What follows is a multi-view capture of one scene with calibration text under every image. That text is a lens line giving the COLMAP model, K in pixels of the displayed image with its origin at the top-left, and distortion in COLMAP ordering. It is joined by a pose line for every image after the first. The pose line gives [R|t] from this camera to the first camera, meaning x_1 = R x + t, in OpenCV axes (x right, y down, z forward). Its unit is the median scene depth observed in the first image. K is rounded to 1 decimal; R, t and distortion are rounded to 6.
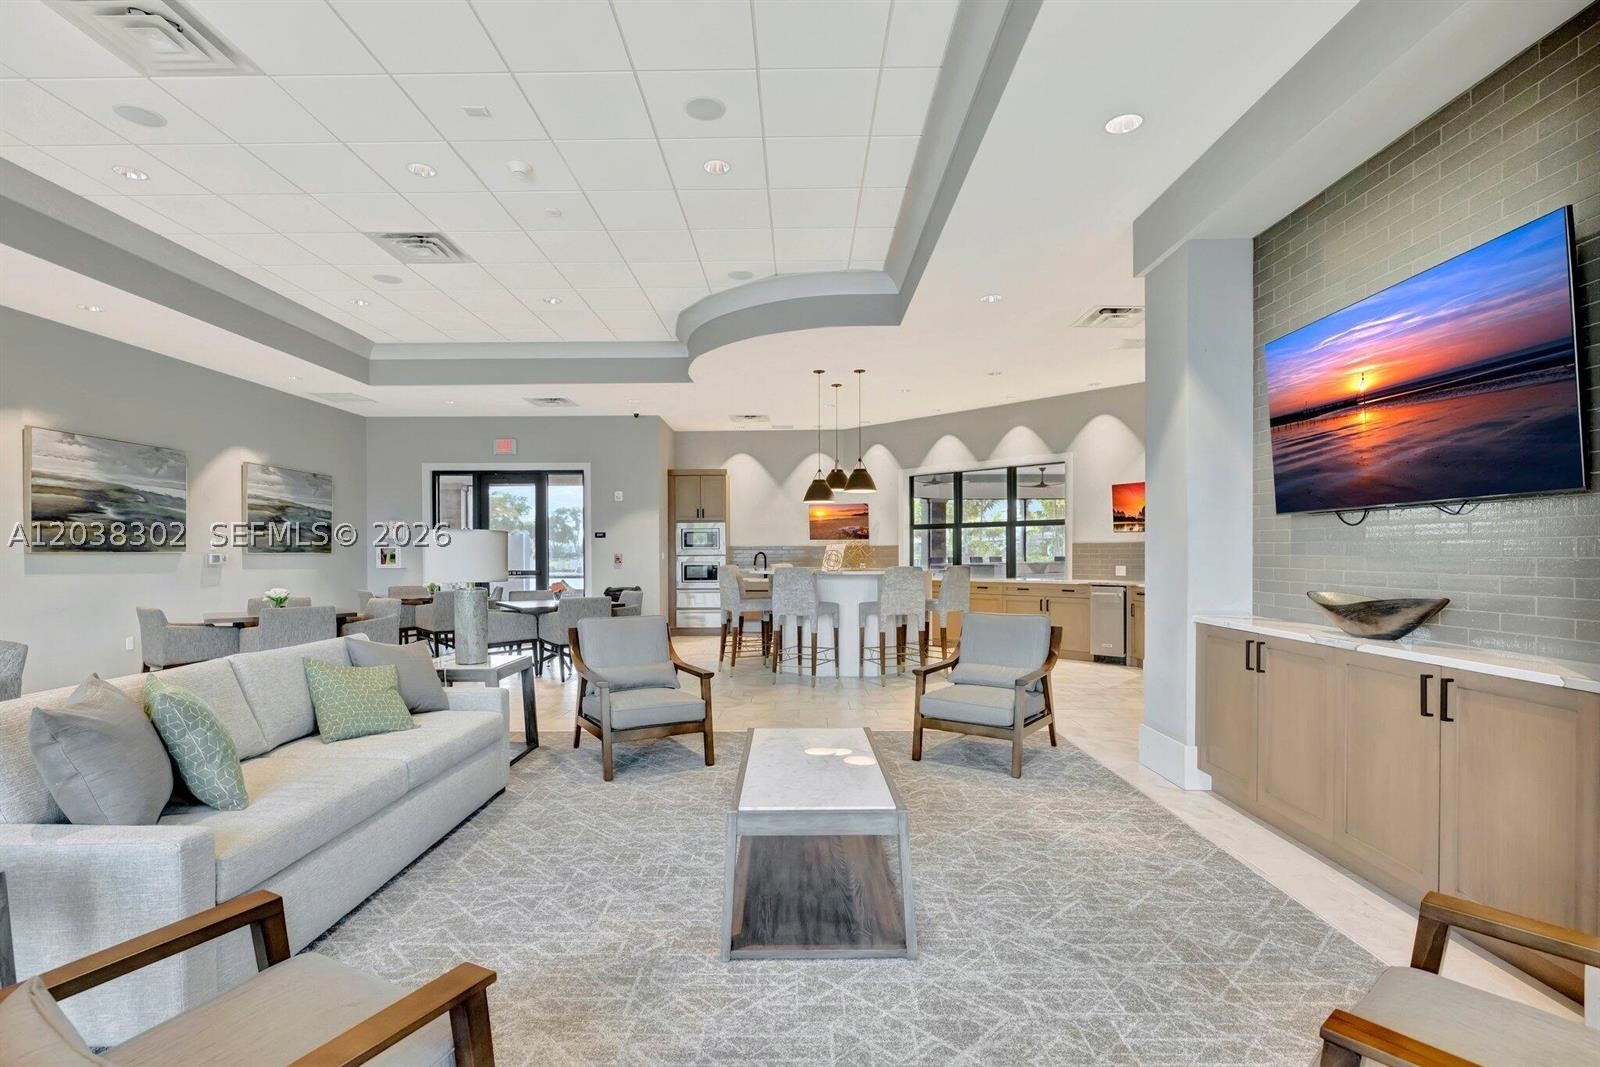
lens RADIAL K [[835.2, 0, 800.0], [0, 835.2, 533.5], [0, 0, 1]] dist [0.000007, -0.000010]
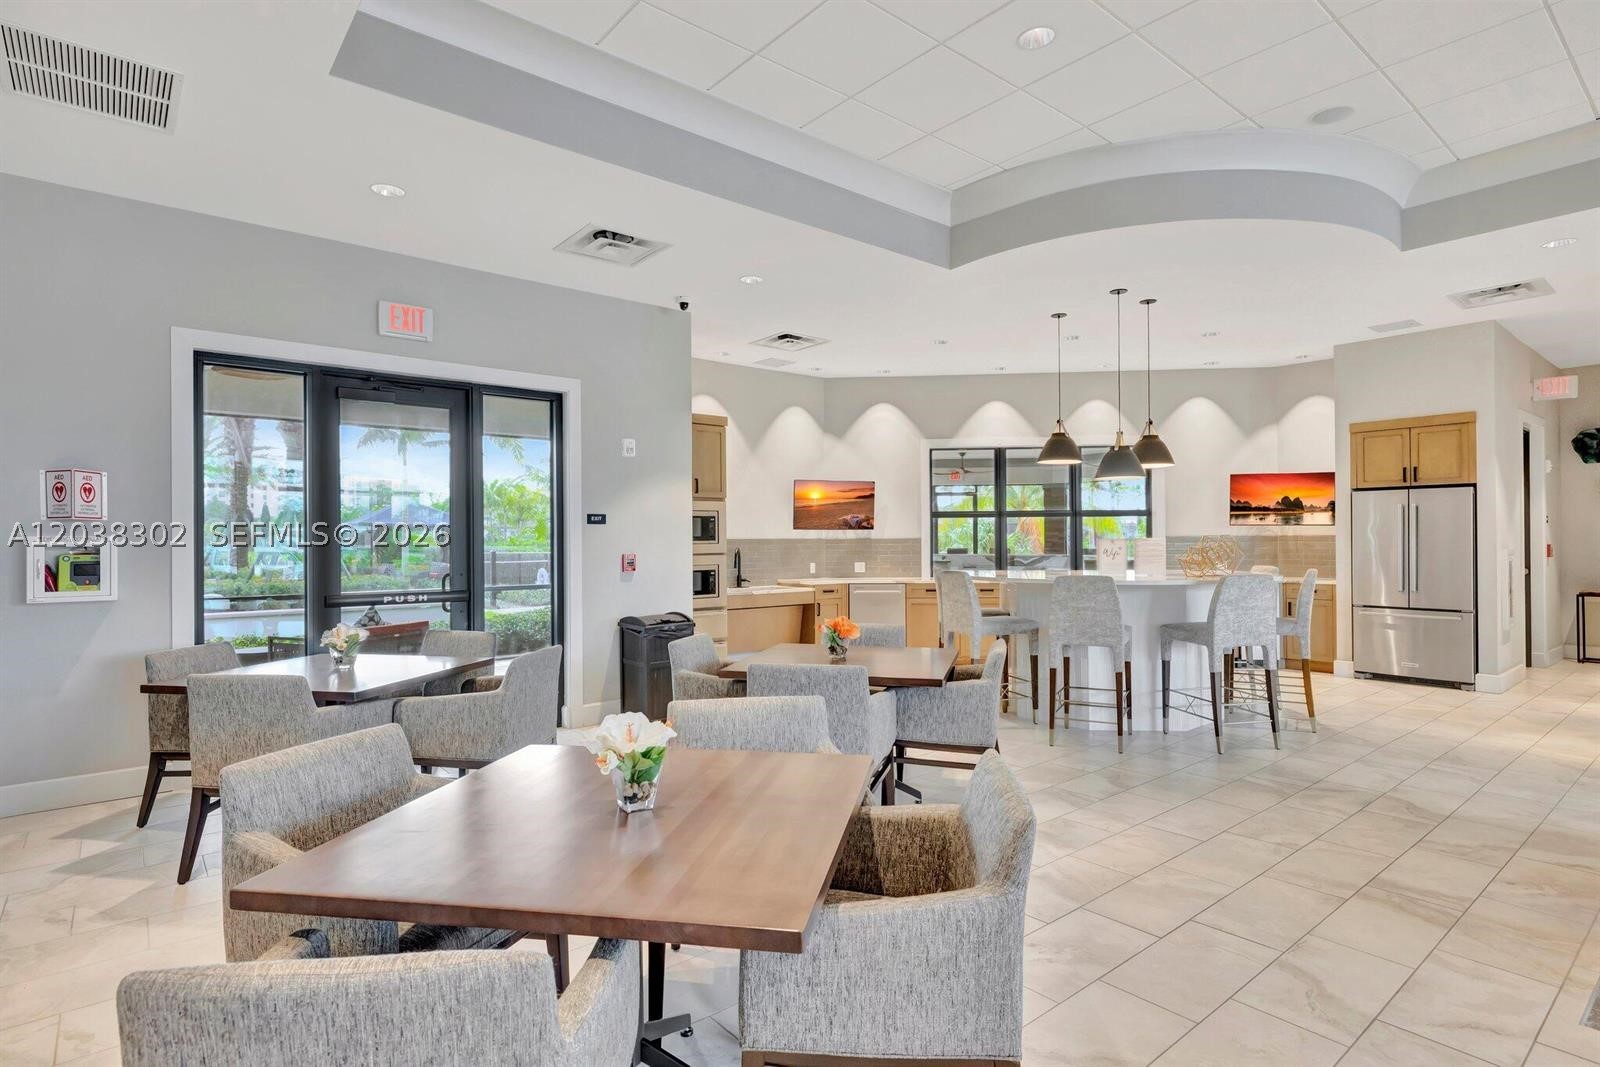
lens RADIAL K [[812.8, 0, 800.0], [0, 812.8, 533.5], [0, 0, 1]] dist [0.096800, 0.000049]
pose [[0.762337, 0.003519, 0.647171, -0.481945], [-0.007798, 0.999963, 0.003749, 0.007815], [-0.647134, -0.007905, 0.762336, 0.505179]]
